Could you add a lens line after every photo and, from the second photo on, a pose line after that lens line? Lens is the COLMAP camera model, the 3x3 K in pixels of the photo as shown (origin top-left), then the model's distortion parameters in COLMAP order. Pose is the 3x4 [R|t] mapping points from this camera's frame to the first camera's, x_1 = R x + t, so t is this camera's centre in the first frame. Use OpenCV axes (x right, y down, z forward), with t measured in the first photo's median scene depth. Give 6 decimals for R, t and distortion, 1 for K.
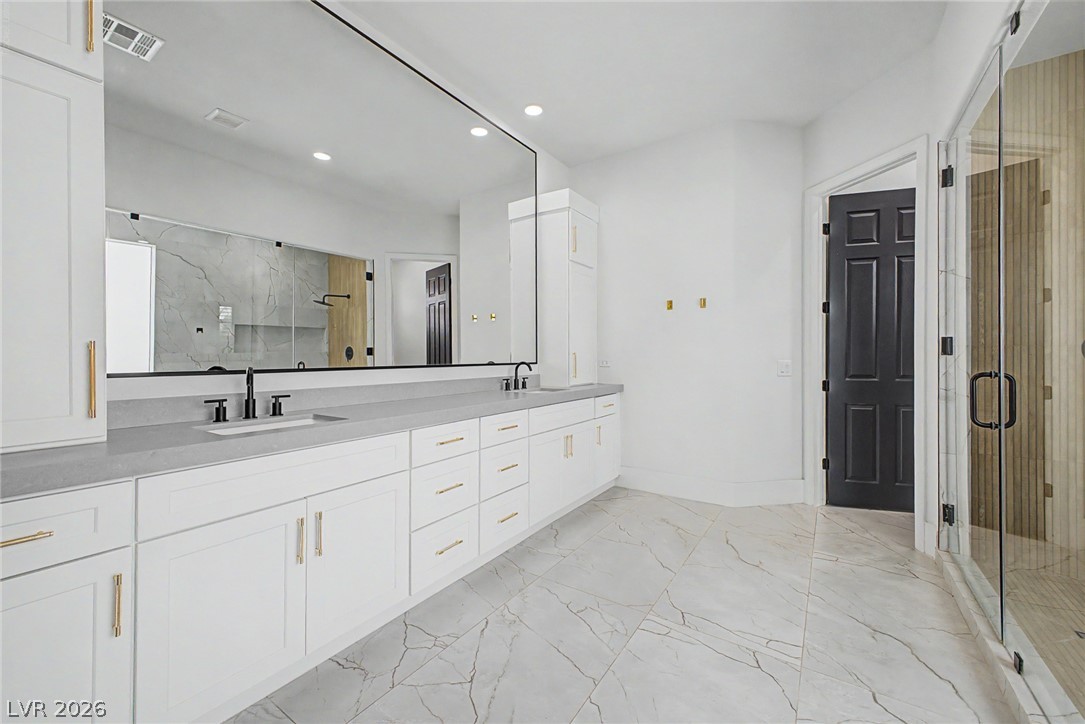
lens RADIAL K [[427.9, 0, 537.3], [0, 427.9, 355.7], [0, 0, 1]] dist [0.019490, -0.003122]
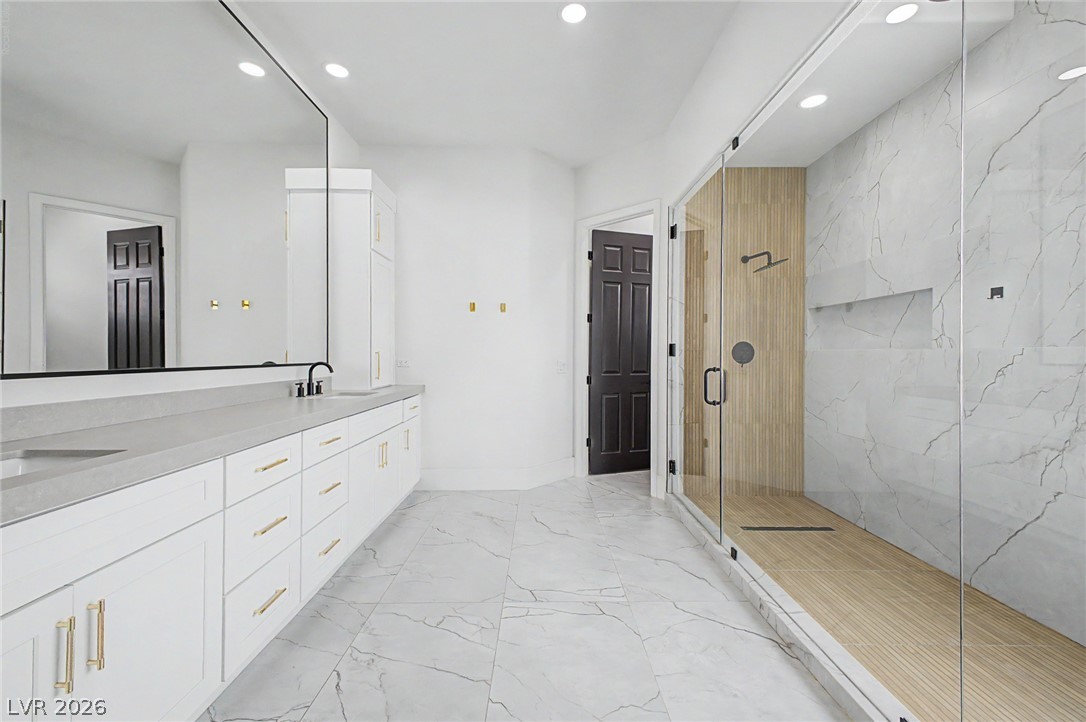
lens RADIAL K [[428.3, 0, 539.4], [0, 428.3, 358.5], [0, 0, 1]] dist [0.019490, -0.003122]
pose [[0.826275, 0.001833, 0.563264, -0.155930], [-0.005592, 0.999972, 0.004949, 0.000617], [-0.563239, -0.007239, 0.826262, 0.053647]]
